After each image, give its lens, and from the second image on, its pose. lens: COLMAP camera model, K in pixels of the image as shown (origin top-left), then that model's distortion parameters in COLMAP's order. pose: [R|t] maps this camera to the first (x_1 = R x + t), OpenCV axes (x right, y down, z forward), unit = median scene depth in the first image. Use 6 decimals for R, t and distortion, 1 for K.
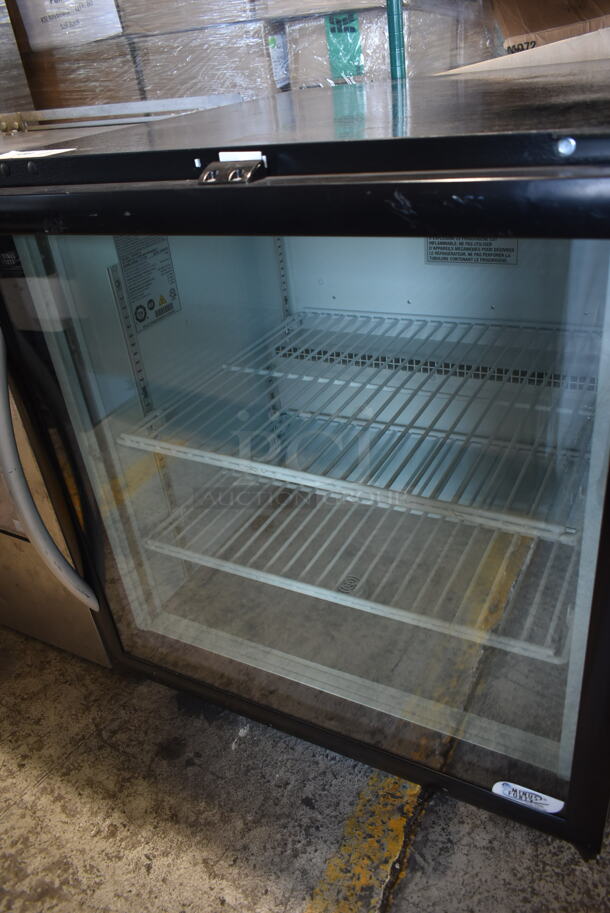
lens RADIAL K [[693.5, 0, 305.0], [0, 693.5, 456.5], [0, 0, 1]] dist [-0.006593, -0.011988]
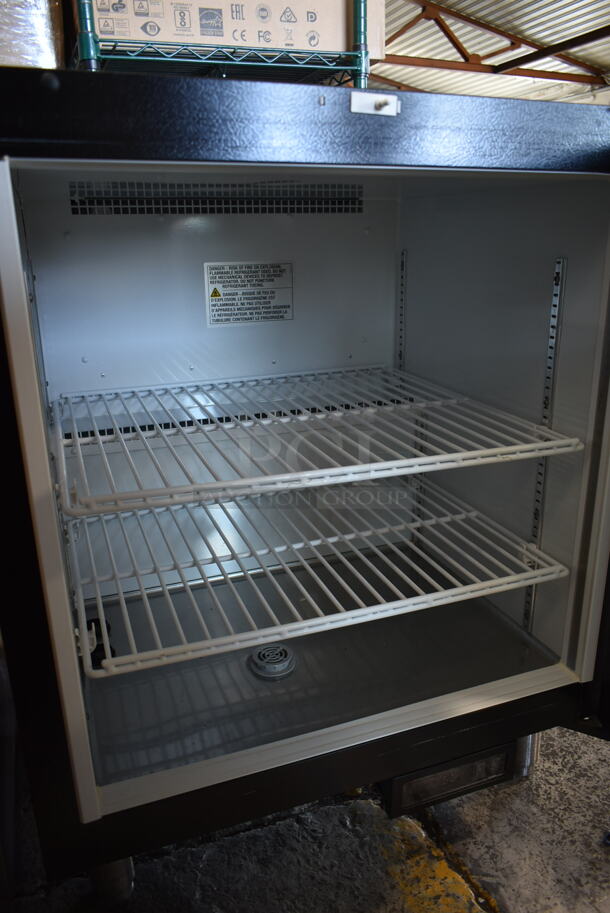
lens RADIAL K [[693.5, 0, 305.0], [0, 693.5, 456.5], [0, 0, 1]] dist [-0.006593, -0.011988]
pose [[0.653425, -0.138482, 0.744217, -0.573063], [0.330023, 0.936889, -0.115428, 0.067222], [-0.681264, 0.321032, 0.657889, 0.346262]]
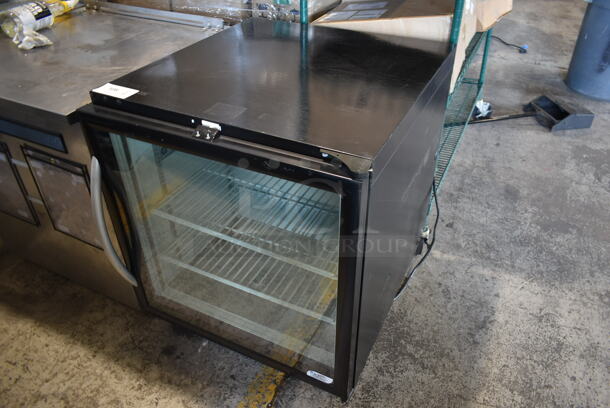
lens RADIAL K [[463.4, 0, 308.3], [0, 463.4, 204.9], [0, 0, 1]] dist [-0.006593, -0.011988]
pose [[0.992957, 0.065516, 0.098716, 0.062450], [-0.075119, 0.992453, 0.096925, -0.199411], [-0.091621, -0.103657, 0.990384, -0.413910]]
